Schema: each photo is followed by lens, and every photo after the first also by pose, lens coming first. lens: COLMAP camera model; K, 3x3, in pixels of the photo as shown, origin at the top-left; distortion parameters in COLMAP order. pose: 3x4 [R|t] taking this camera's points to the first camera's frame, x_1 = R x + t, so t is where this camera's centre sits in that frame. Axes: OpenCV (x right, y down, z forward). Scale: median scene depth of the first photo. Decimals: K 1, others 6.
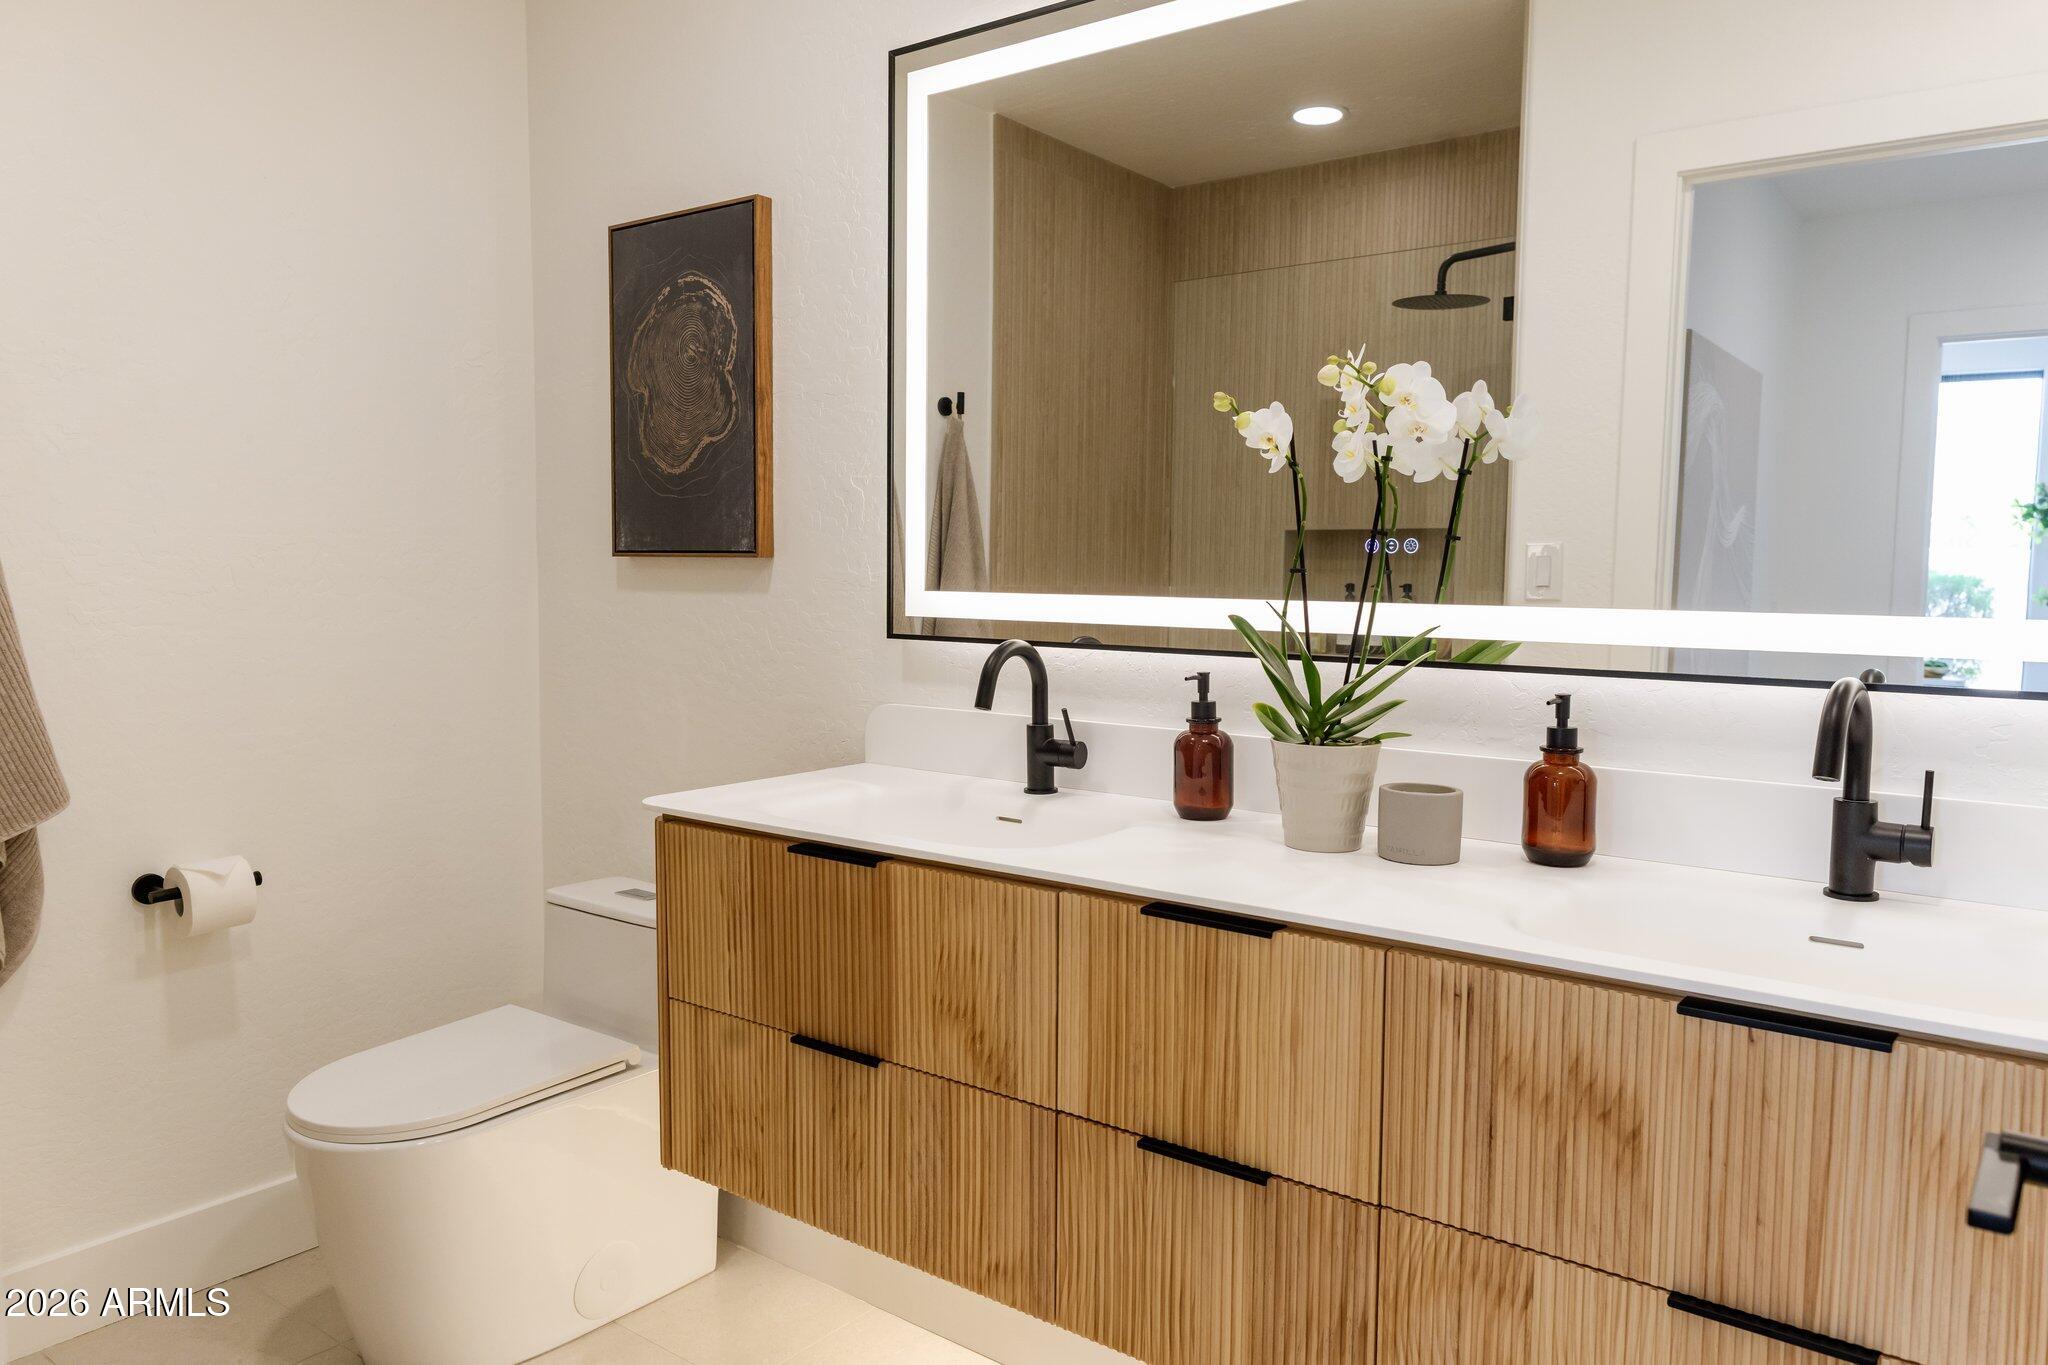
lens RADIAL K [[1455.0, 0, 1025.7], [0, 1455.0, 663.0], [0, 0, 1]] dist [0.013895, 0.005283]
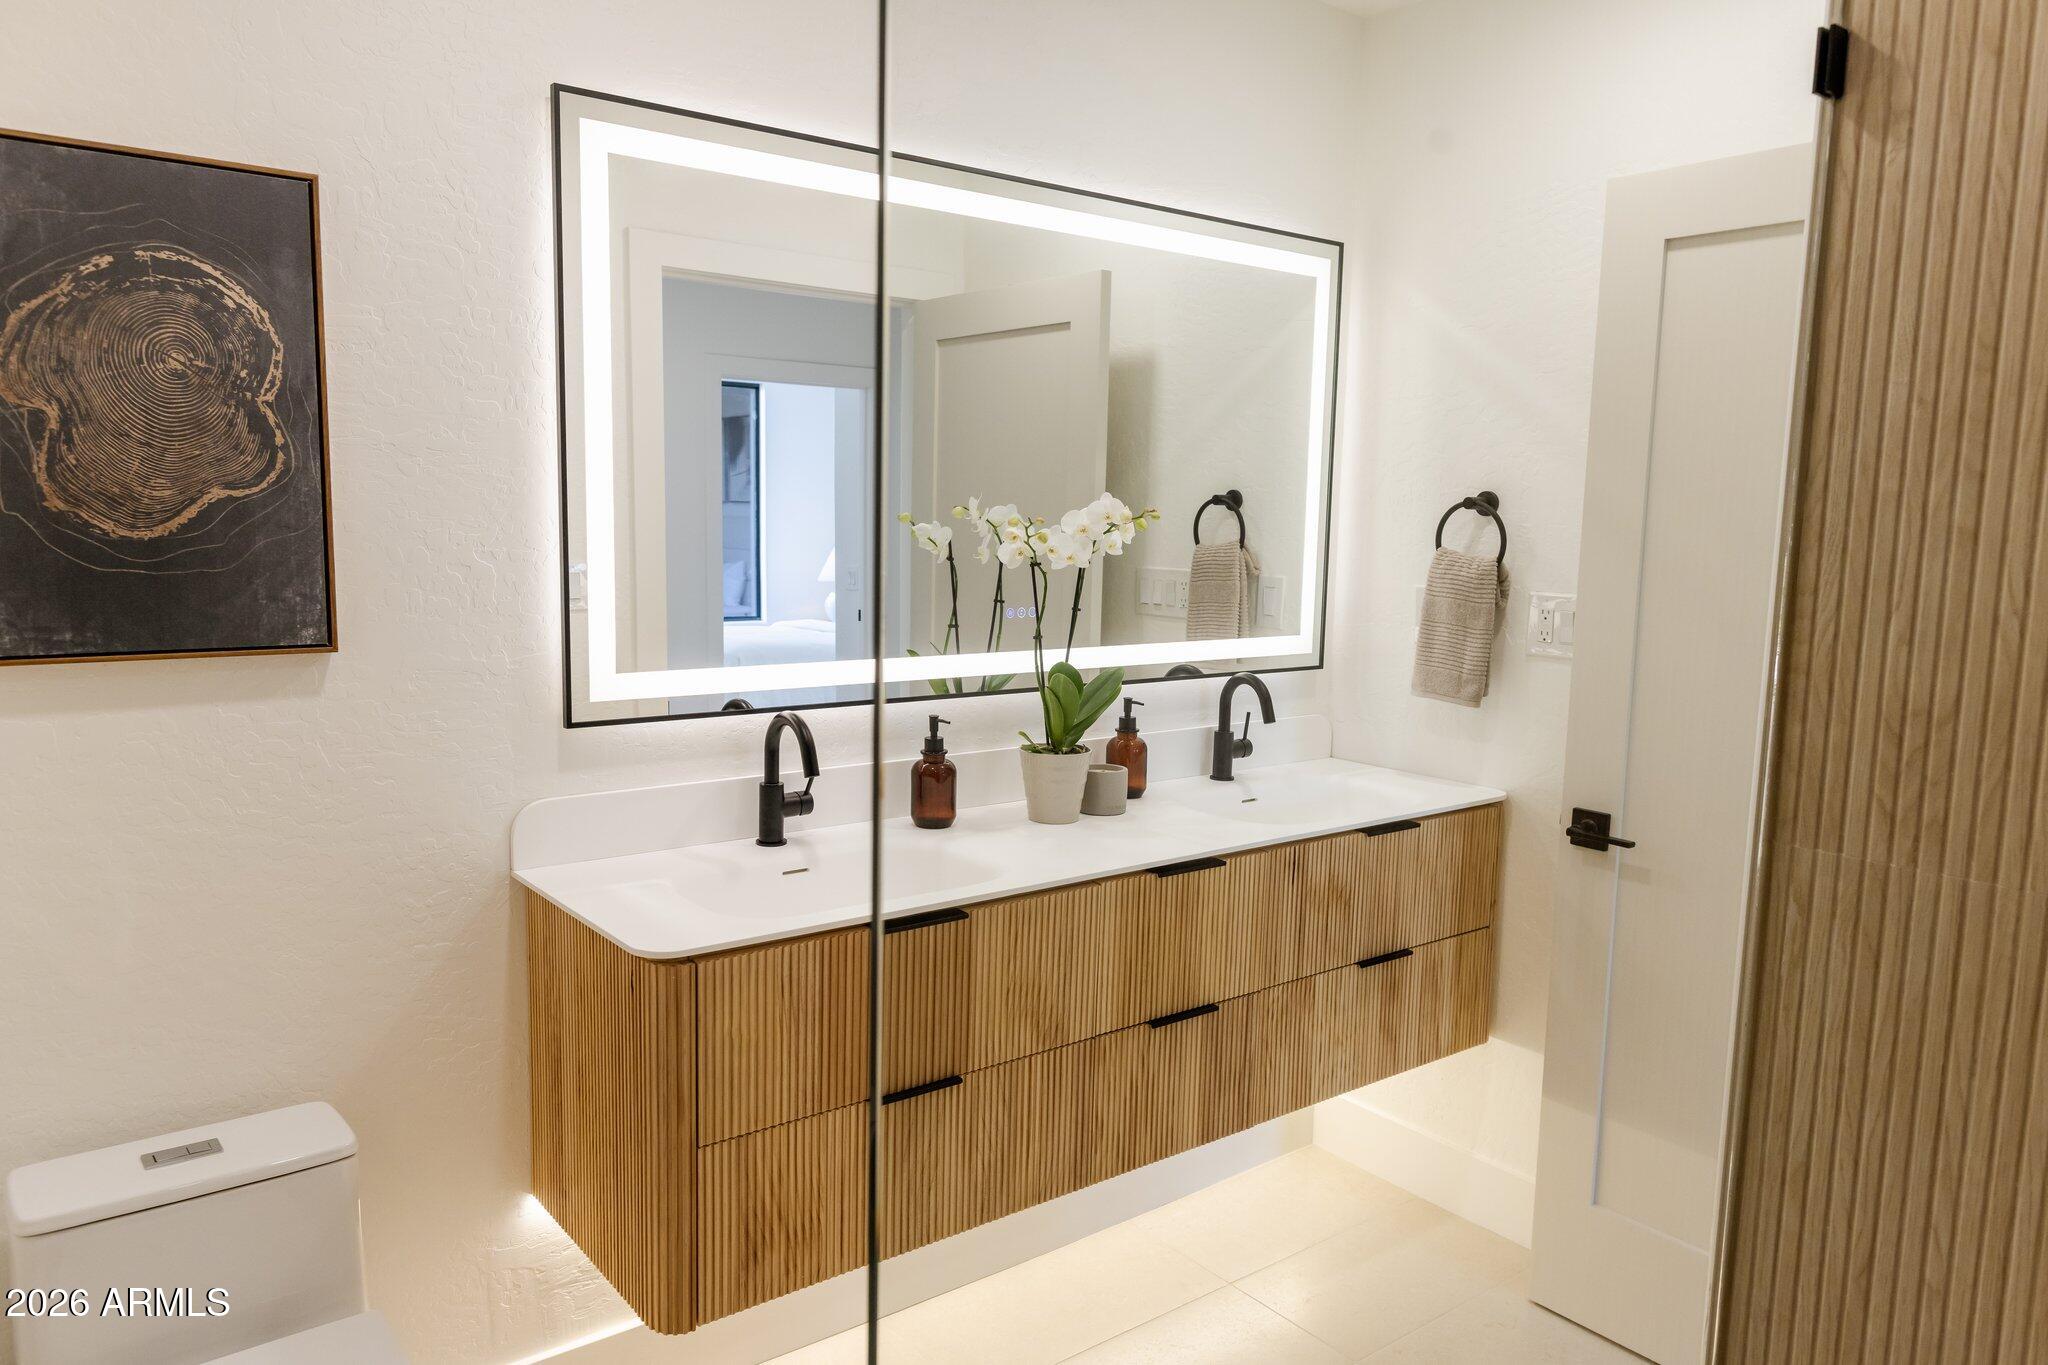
lens RADIAL K [[1398.2, 0, 1026.3], [0, 1398.2, 675.2], [0, 0, 1]] dist [0.005988, 0.003484]
pose [[0.248533, -0.116891, 0.961545, -0.870302], [0.047905, 0.992960, 0.108328, -0.132560], [-0.967438, 0.019140, 0.252383, 0.493595]]
